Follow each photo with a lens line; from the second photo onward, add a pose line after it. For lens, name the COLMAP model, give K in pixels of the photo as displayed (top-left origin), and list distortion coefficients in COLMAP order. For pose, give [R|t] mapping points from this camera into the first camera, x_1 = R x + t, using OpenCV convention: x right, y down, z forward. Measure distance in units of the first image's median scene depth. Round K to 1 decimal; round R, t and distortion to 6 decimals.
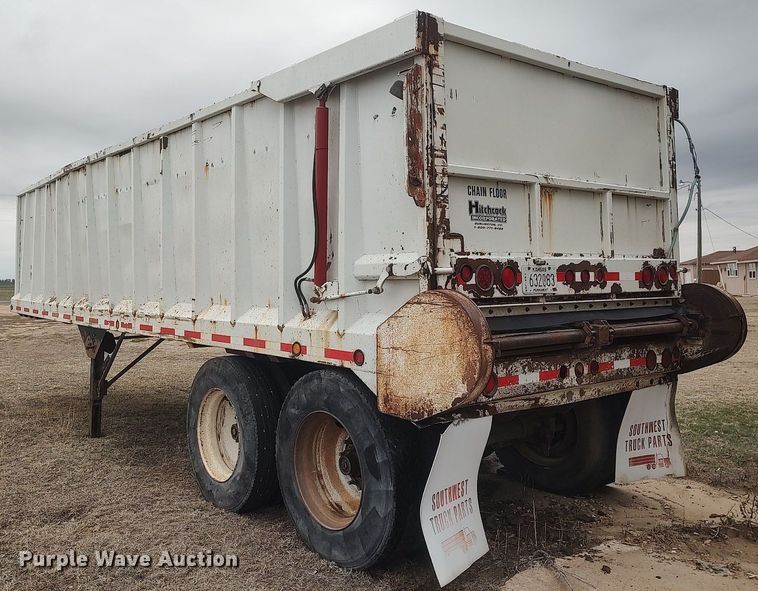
lens RADIAL K [[721.1, 0, 378.9], [0, 721.1, 294.6], [0, 0, 1]] dist [-0.011883, 0.000000]
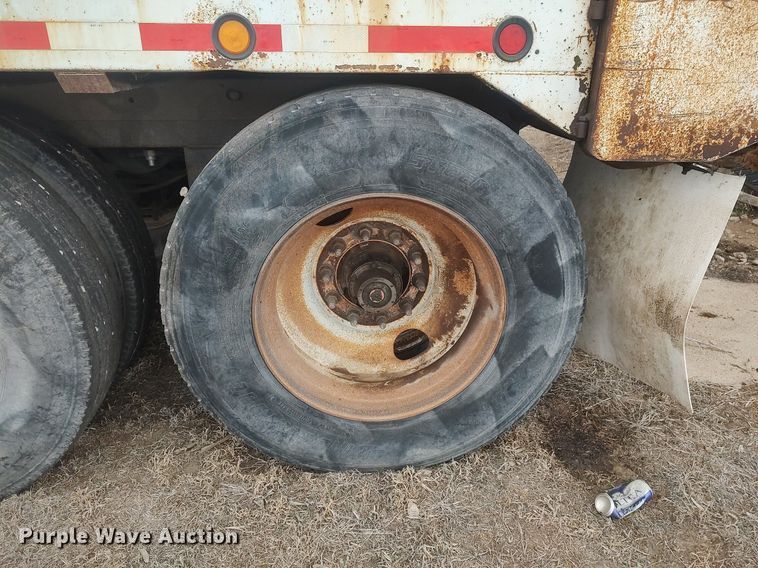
lens RADIAL K [[531.8, 0, 381.8], [0, 531.8, 279.4], [0, 0, 1]] dist [0.014141, -0.001685]
pose [[0.562711, -0.338868, 0.754006, -0.327644], [0.017224, 0.916726, 0.399144, 0.087158], [-0.826474, -0.211616, 0.521689, 0.847998]]
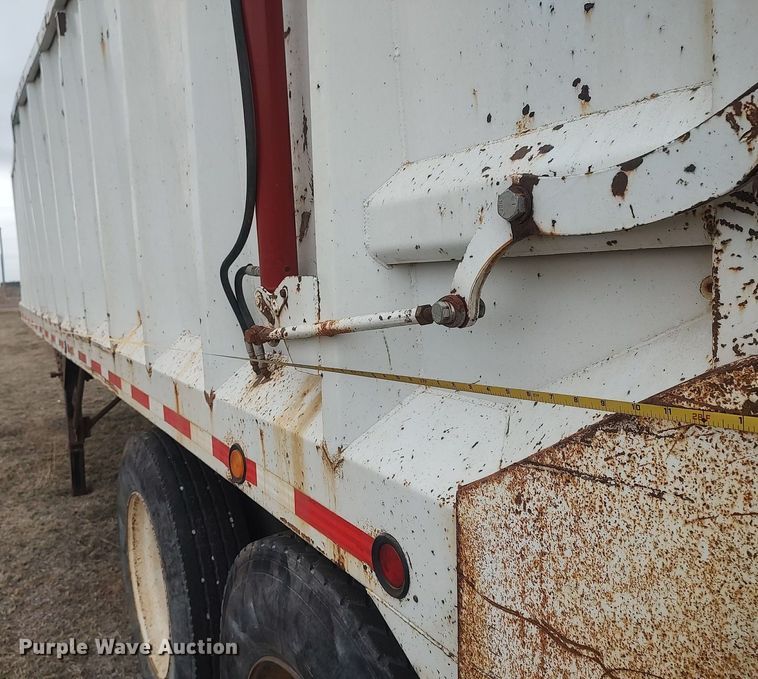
lens RADIAL K [[640.8, 0, 377.1], [0, 640.8, 342.6], [0, 0, 1]] dist [-0.020213, -0.007938]
pose [[0.990344, -0.014924, -0.137827, 0.000524], [0.027745, 0.995411, 0.091577, -0.013664], [0.135828, -0.094517, 0.986214, 0.753330]]
